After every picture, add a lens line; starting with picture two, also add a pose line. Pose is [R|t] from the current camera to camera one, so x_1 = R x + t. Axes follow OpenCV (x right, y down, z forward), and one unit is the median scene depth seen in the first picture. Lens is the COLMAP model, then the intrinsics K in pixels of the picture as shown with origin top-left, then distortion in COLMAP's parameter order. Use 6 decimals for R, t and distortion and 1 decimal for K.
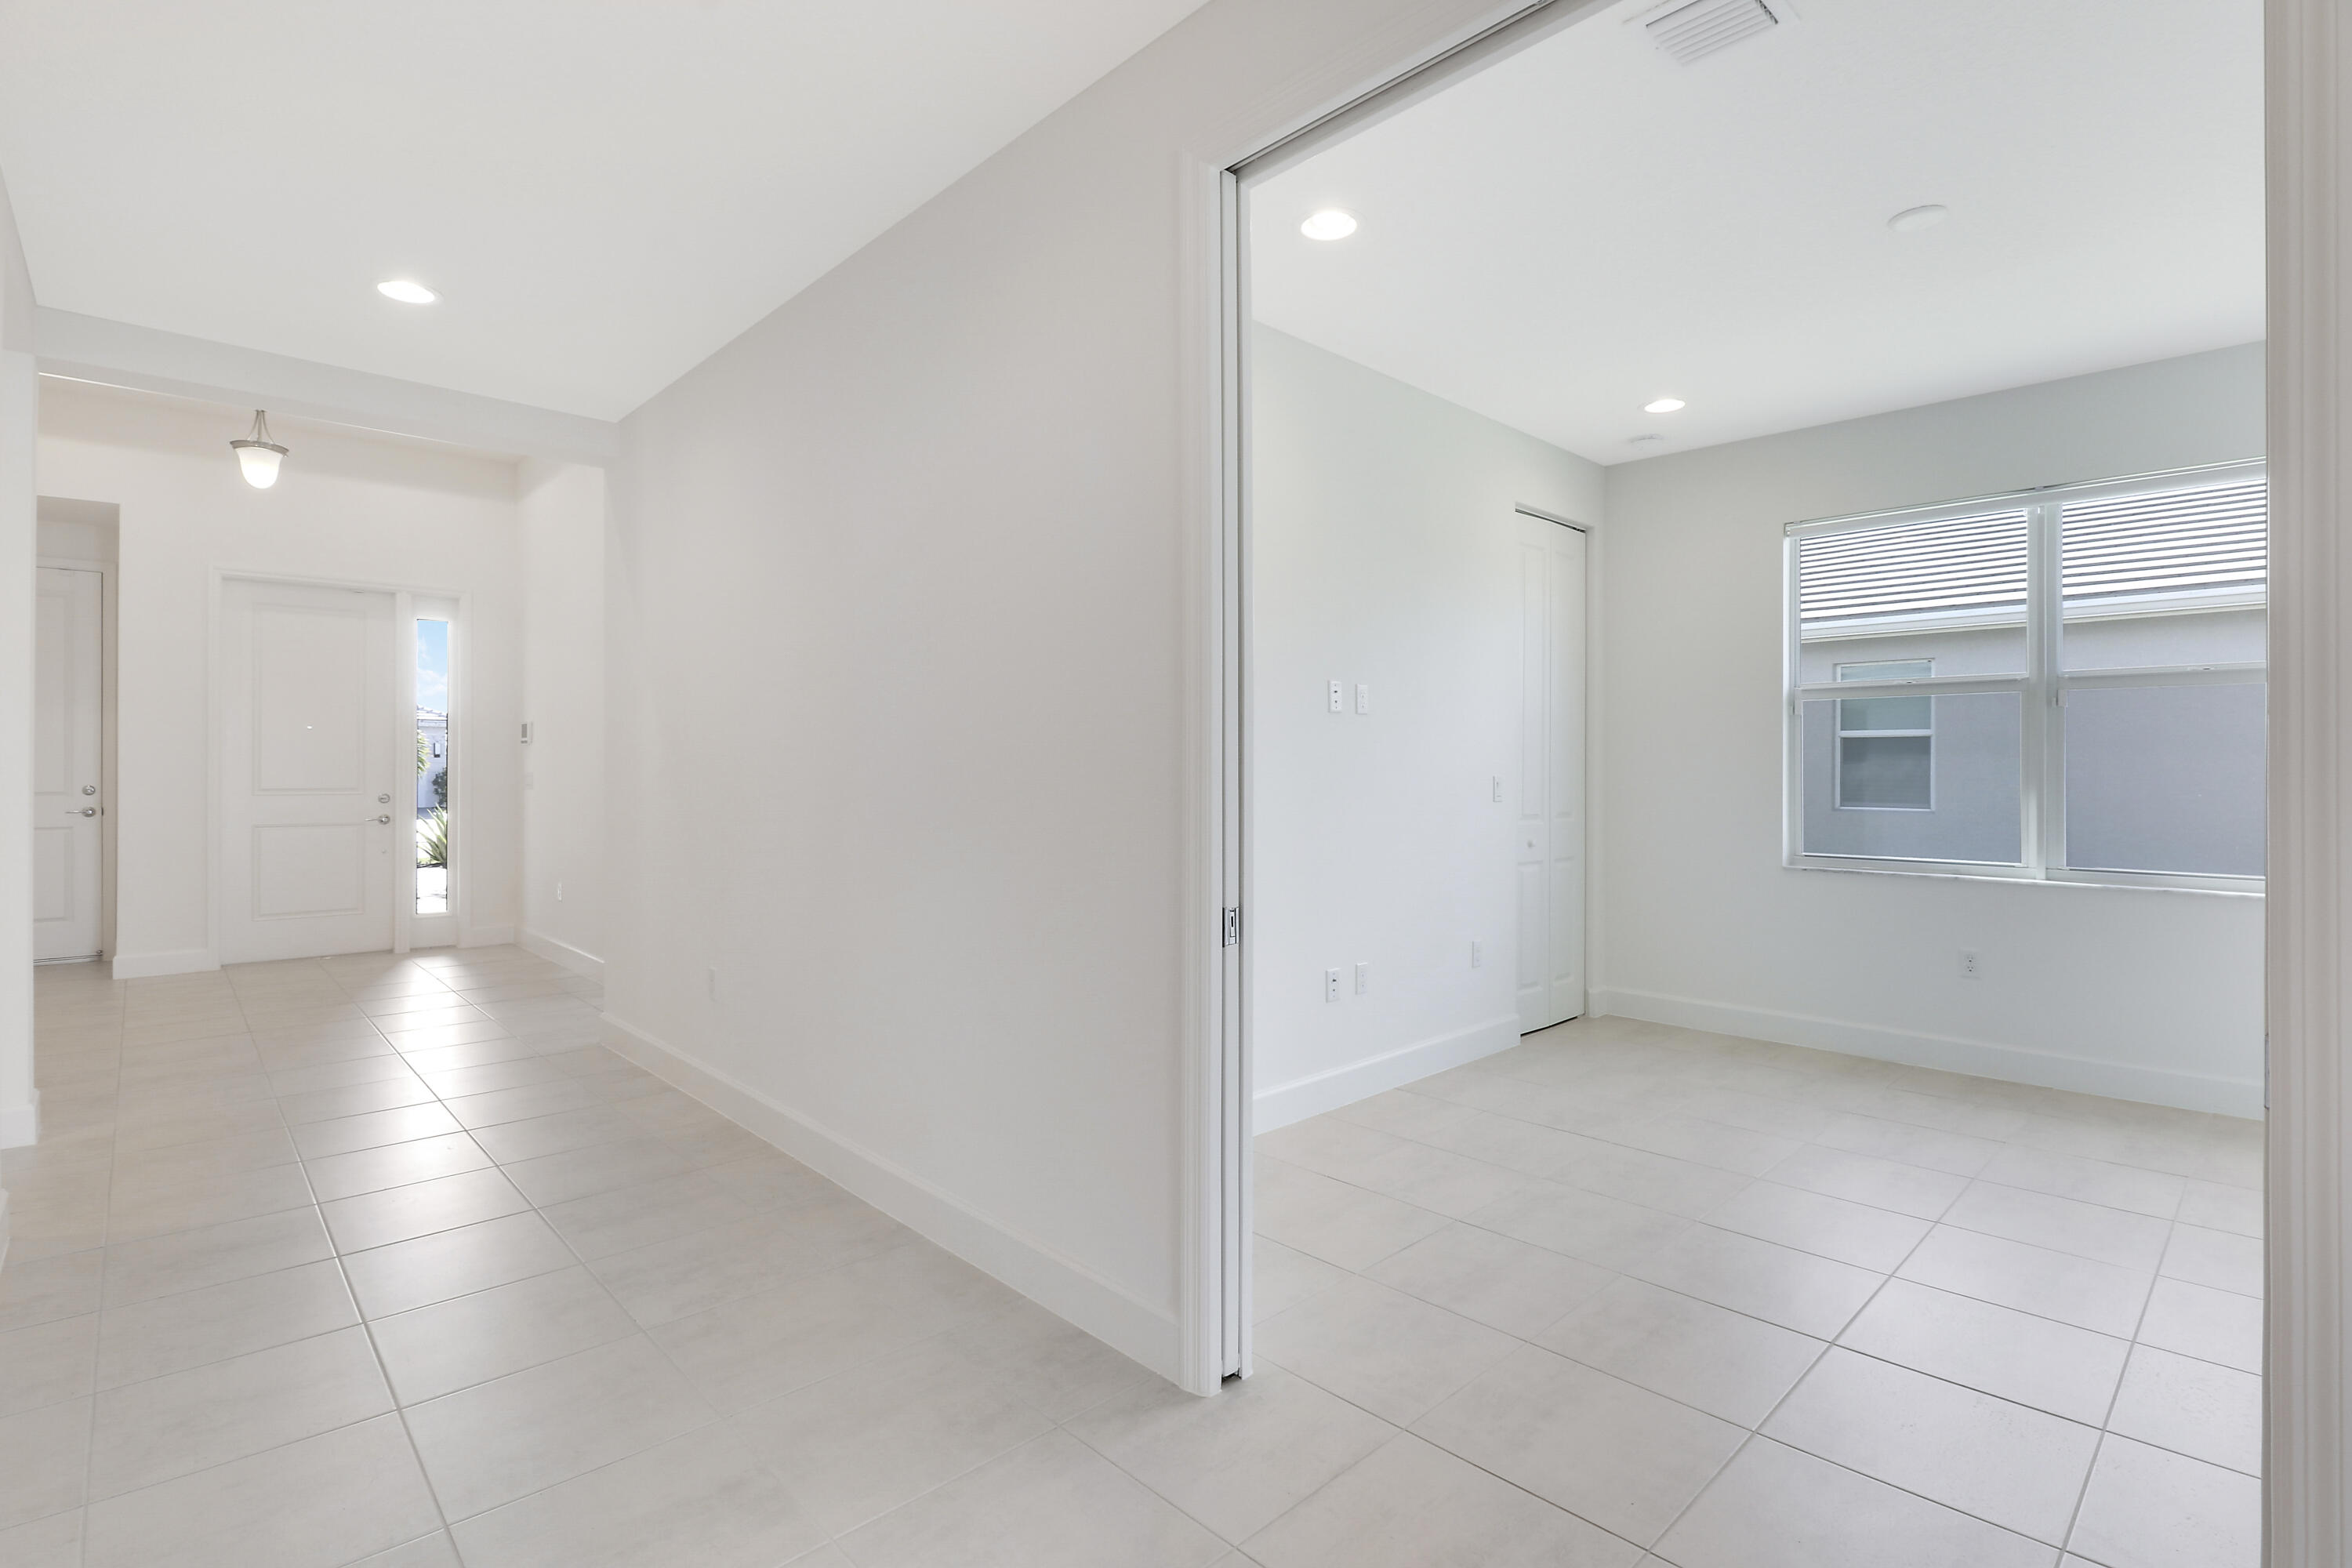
lens RADIAL K [[1109.1, 0, 1174.1], [0, 1109.1, 772.4], [0, 0, 1]] dist [-0.005669, -0.000821]
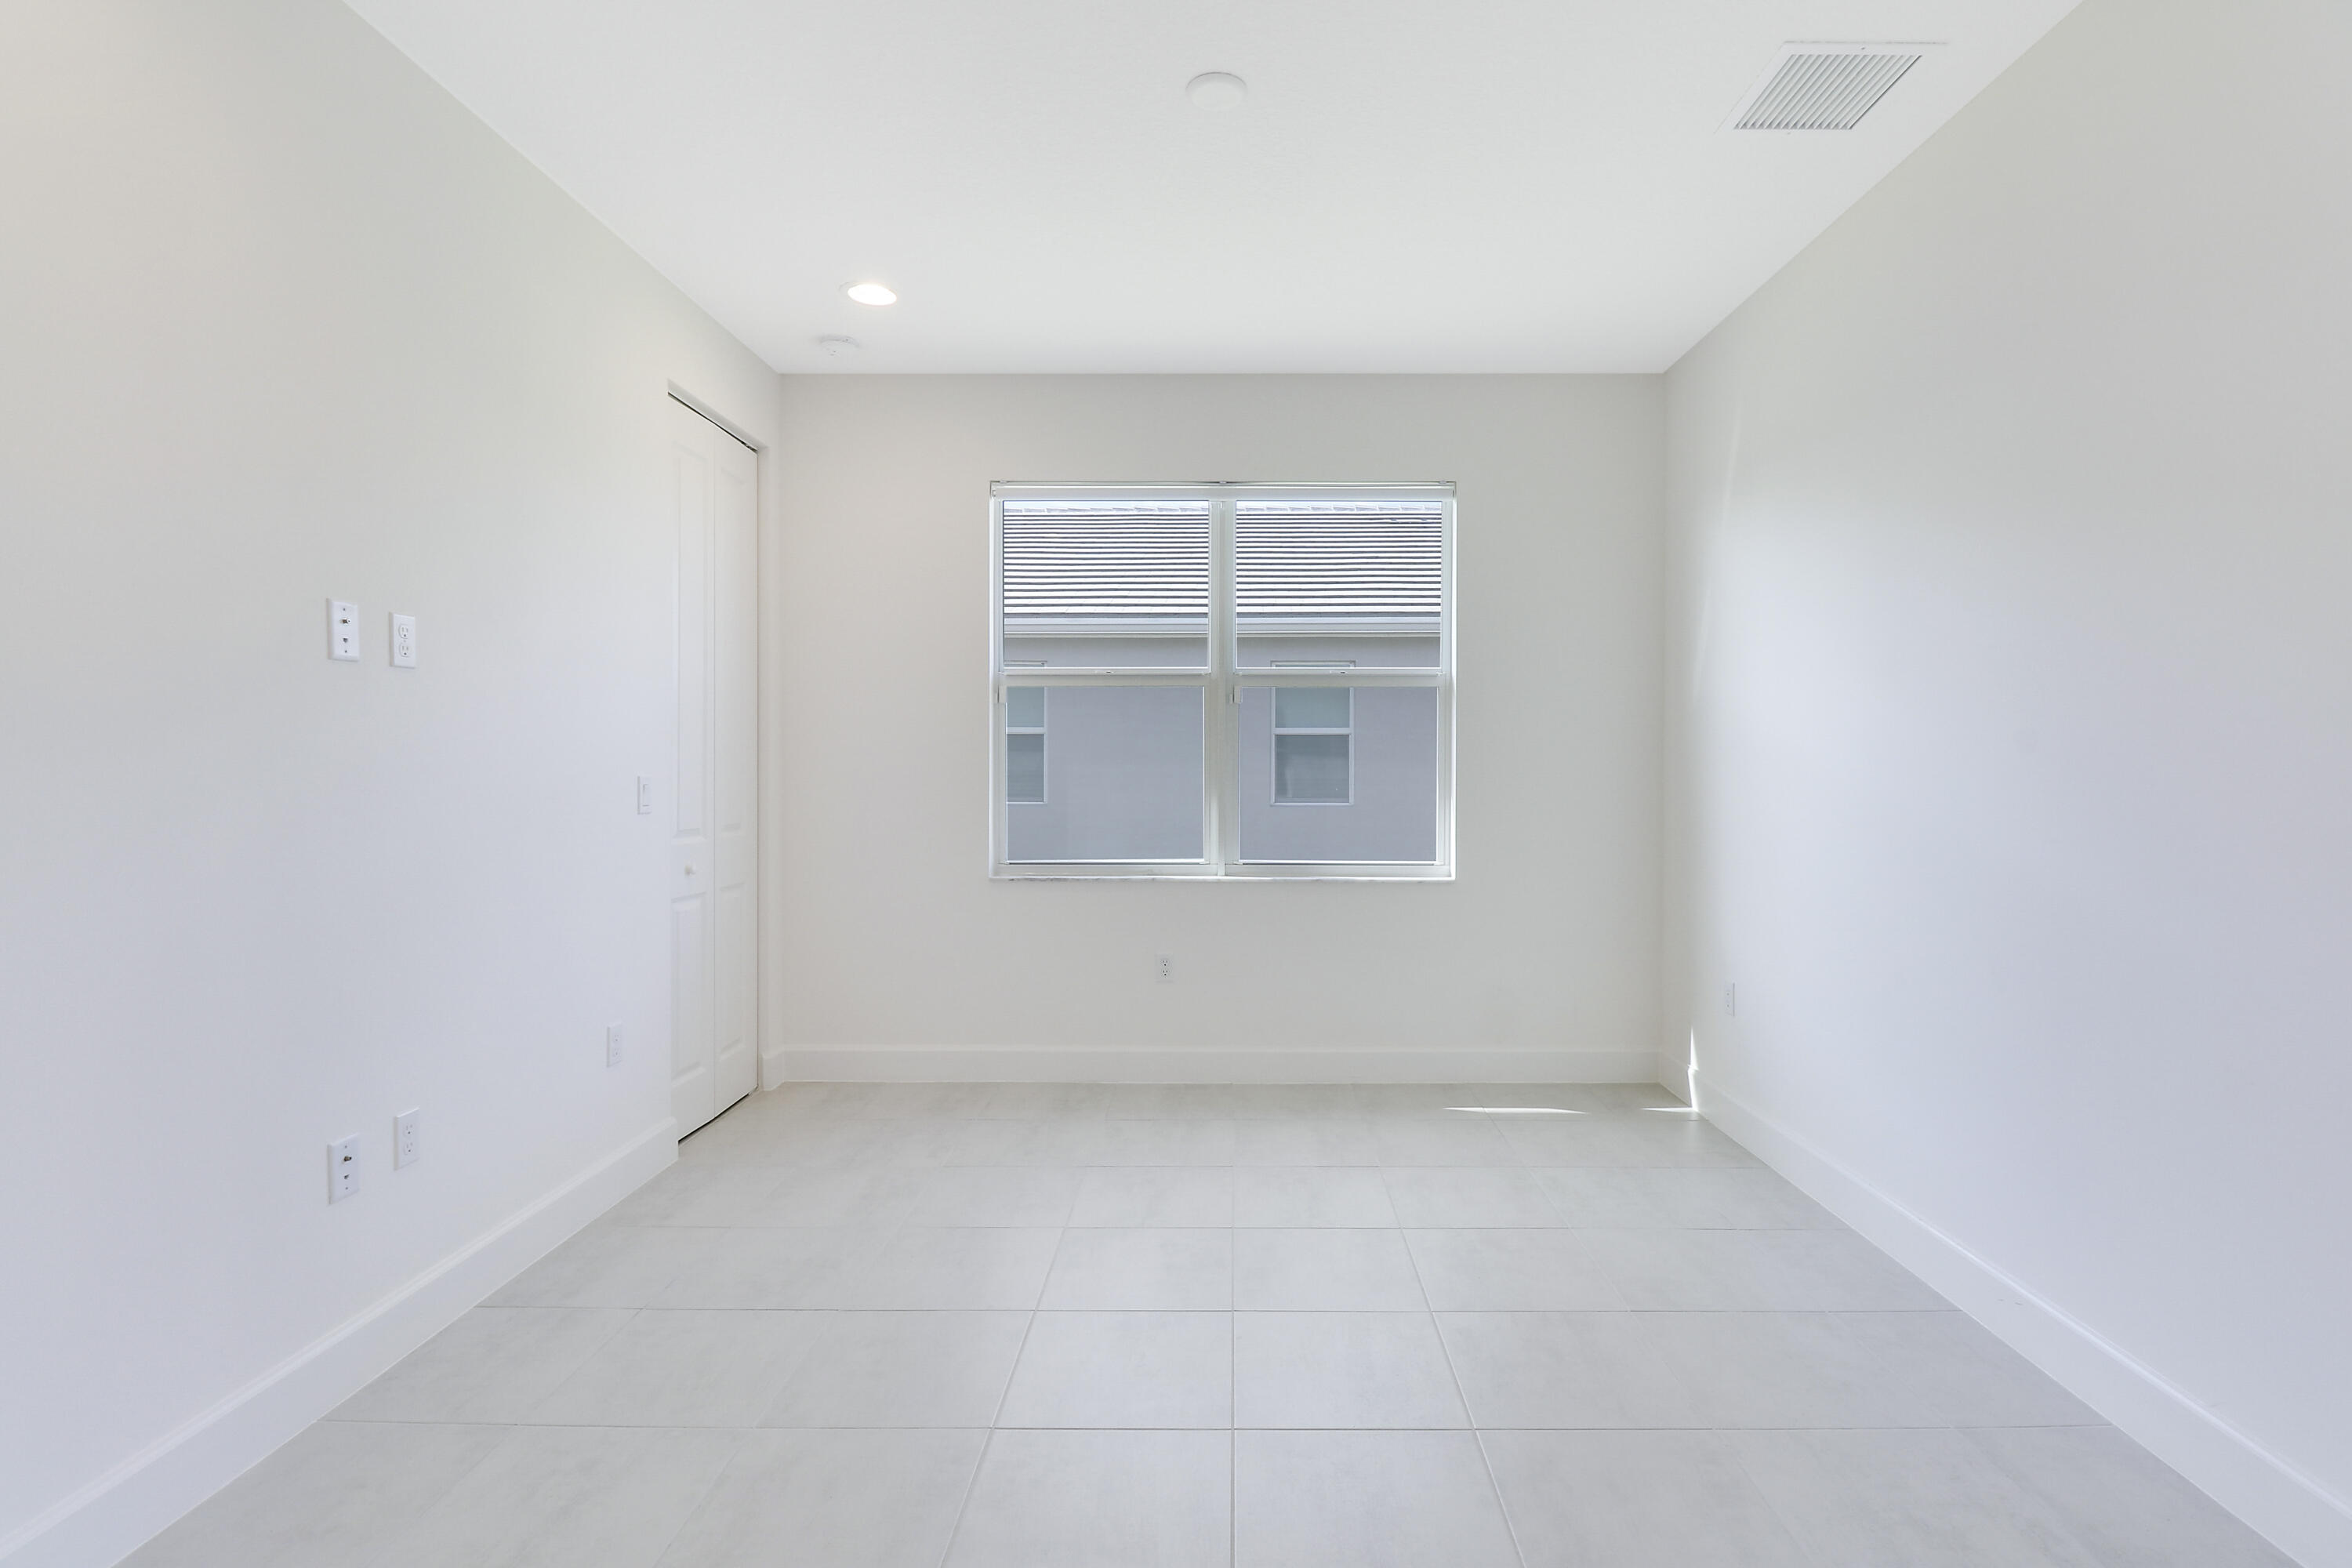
lens RADIAL K [[1109.1, 0, 1174.1], [0, 1109.1, 772.4], [0, 0, 1]] dist [-0.005669, -0.000821]
pose [[0.714357, -0.005958, 0.699756, 0.048086], [0.003560, 0.999982, 0.004881, -0.001016], [-0.699773, -0.000996, 0.714365, 0.280944]]
